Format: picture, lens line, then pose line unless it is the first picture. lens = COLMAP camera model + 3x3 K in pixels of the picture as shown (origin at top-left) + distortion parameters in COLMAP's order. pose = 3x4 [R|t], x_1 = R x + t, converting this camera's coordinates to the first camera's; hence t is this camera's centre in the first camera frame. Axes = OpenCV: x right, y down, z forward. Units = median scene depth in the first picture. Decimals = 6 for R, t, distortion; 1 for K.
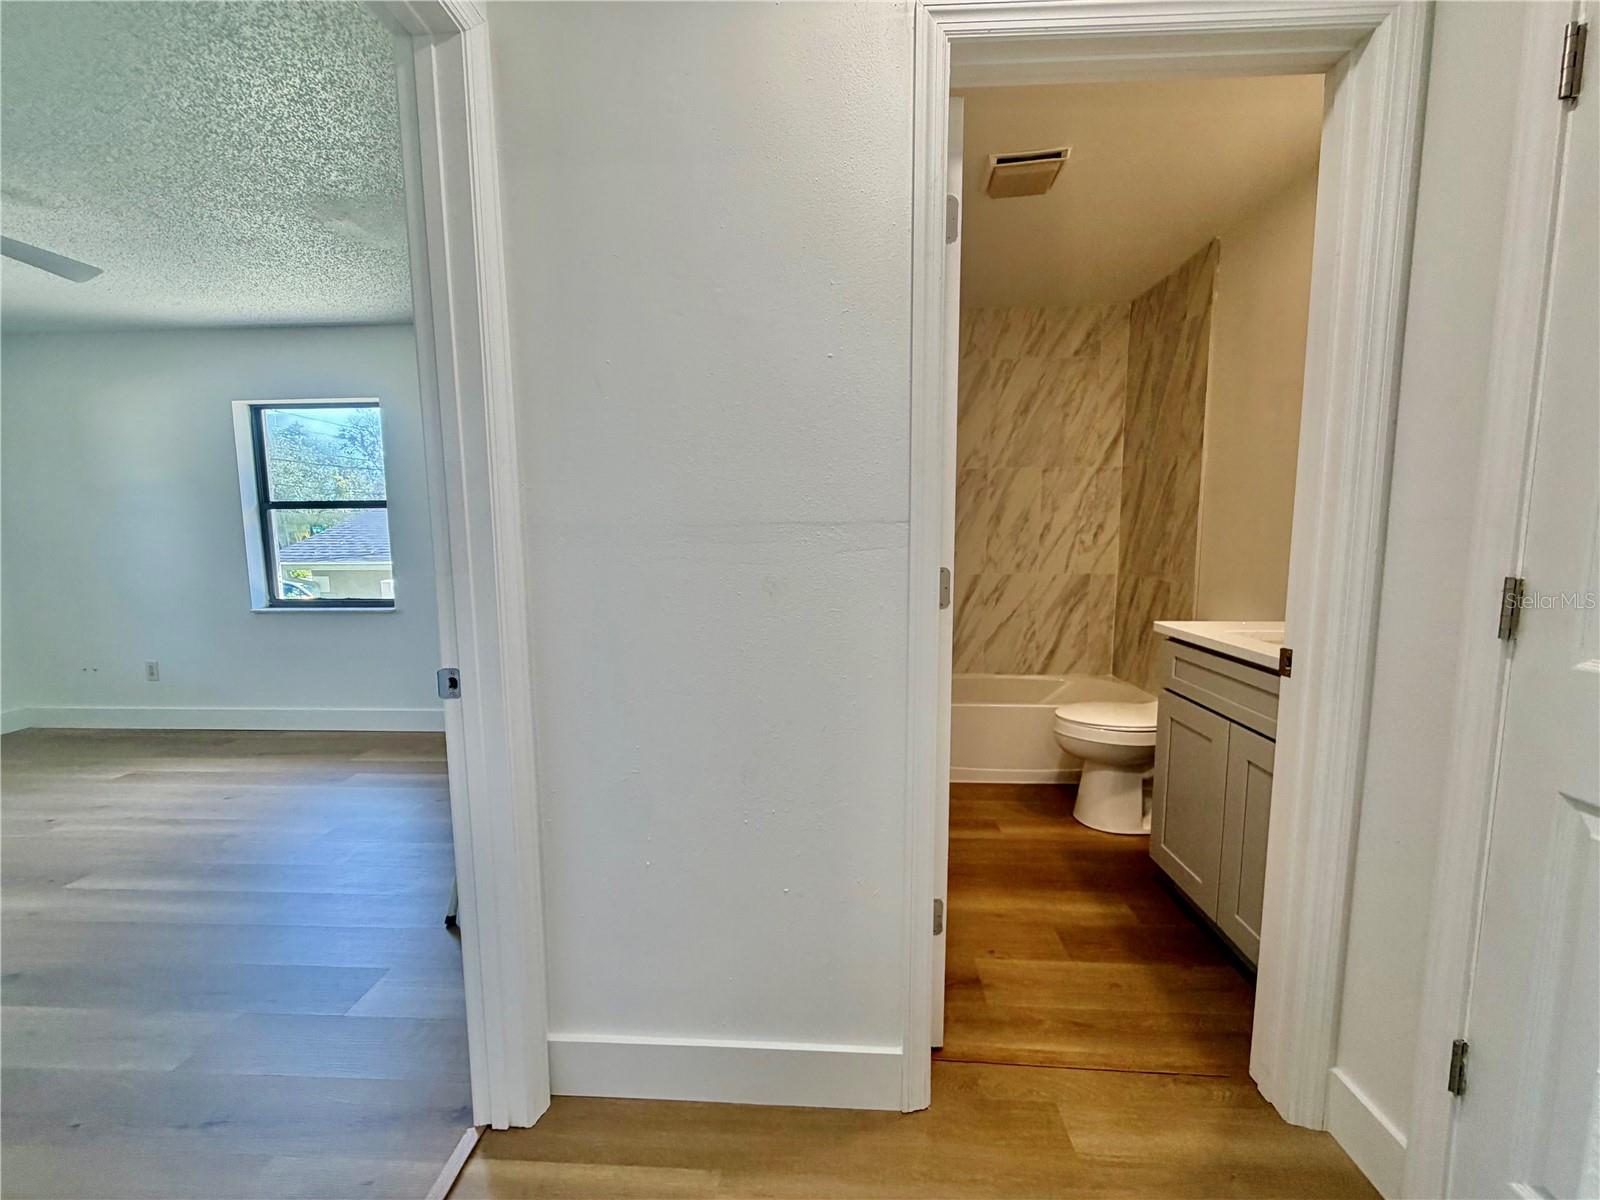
lens RADIAL K [[636.1, 0, 802.1], [0, 636.1, 605.9], [0, 0, 1]] dist [0.001062, -0.000342]
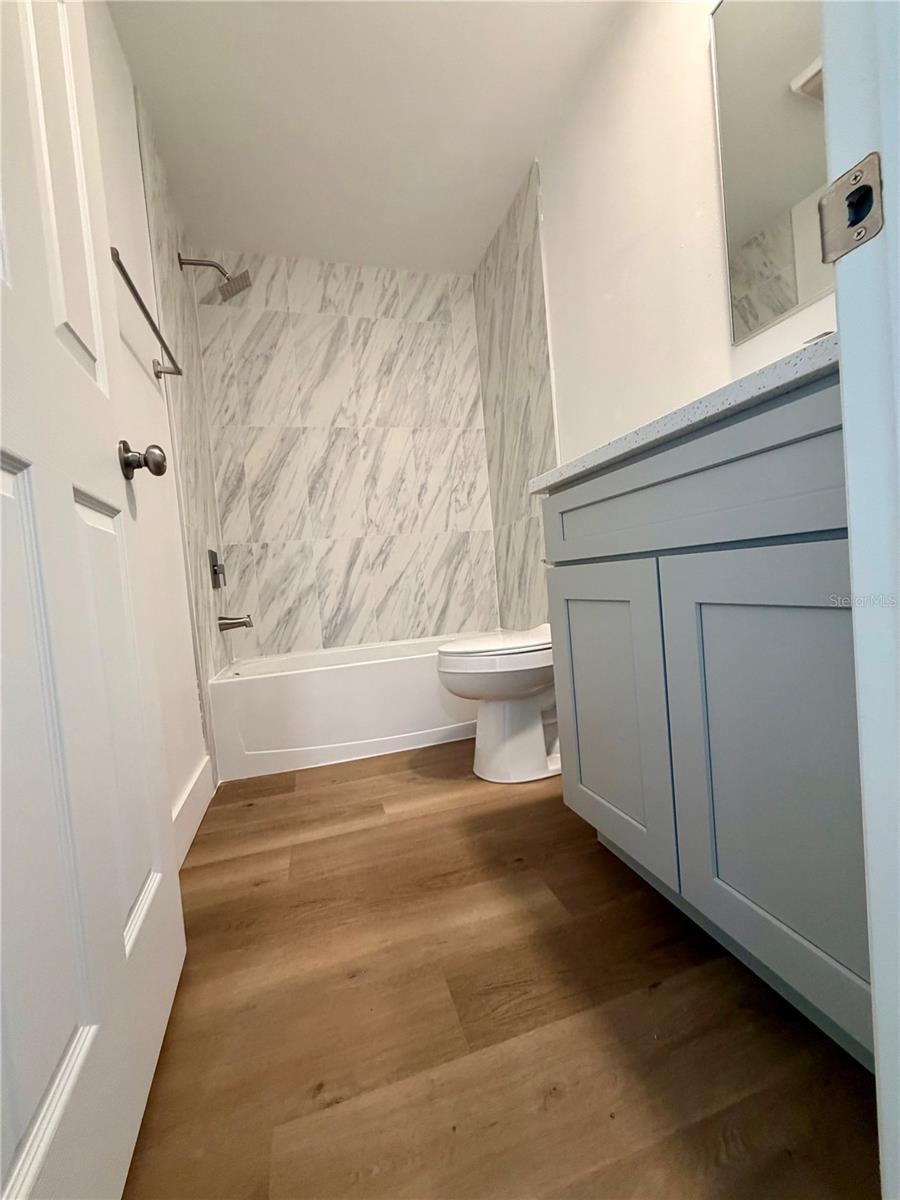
lens RADIAL K [[477.0, 0, 446.1], [0, 477.0, 597.6], [0, 0, 1]] dist [0.001062, -0.000342]
pose [[0.938898, -0.082989, 0.334040, 0.161426], [0.115422, 0.990217, -0.078410, 0.117549], [-0.324265, 0.112174, 0.939292, 0.318227]]
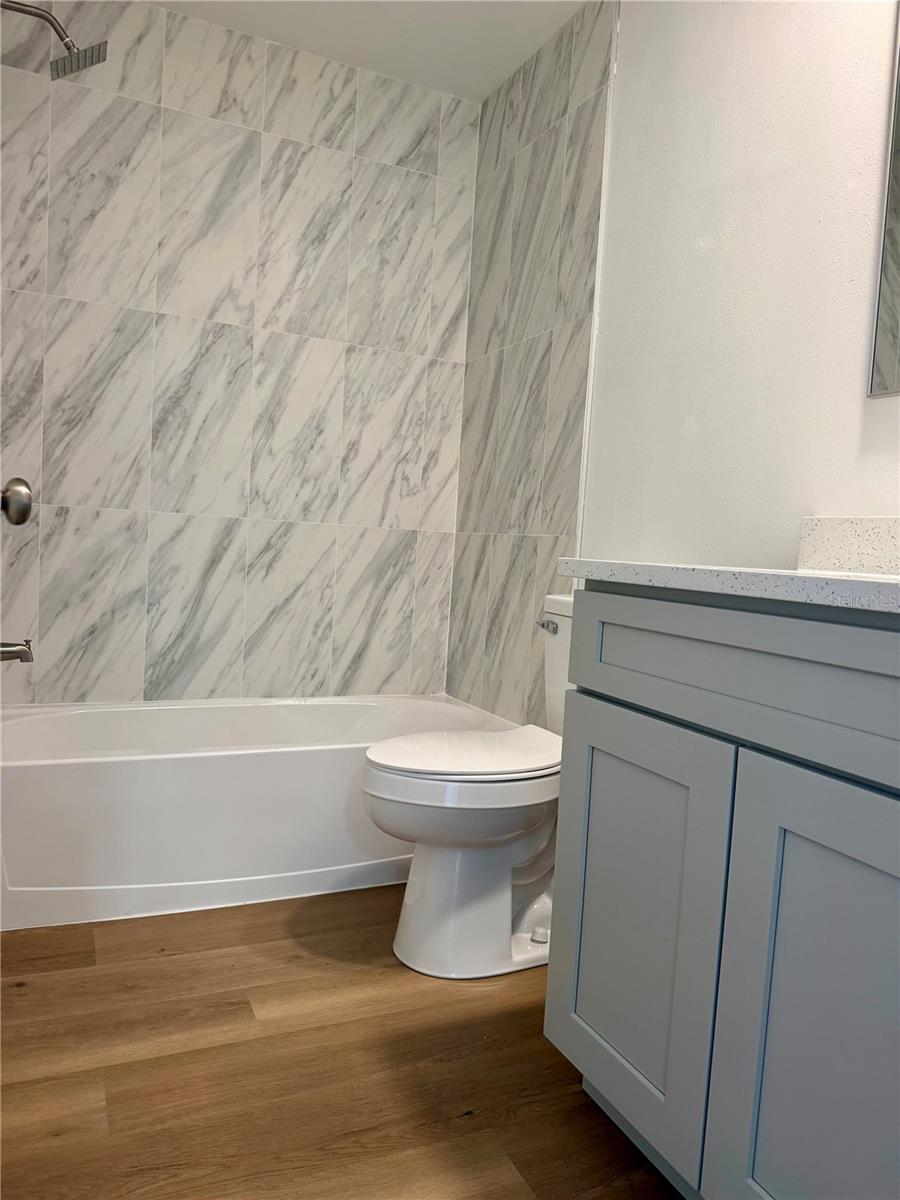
lens RADIAL K [[841.1, 0, 449.1], [0, 841.1, 604.7], [0, 0, 1]] dist [0.058510, -0.083758]
pose [[0.881180, 0.025932, 0.472069, 0.101593], [-0.011103, 0.999354, -0.034171, 0.052033], [-0.472650, 0.024869, 0.880899, 0.281035]]
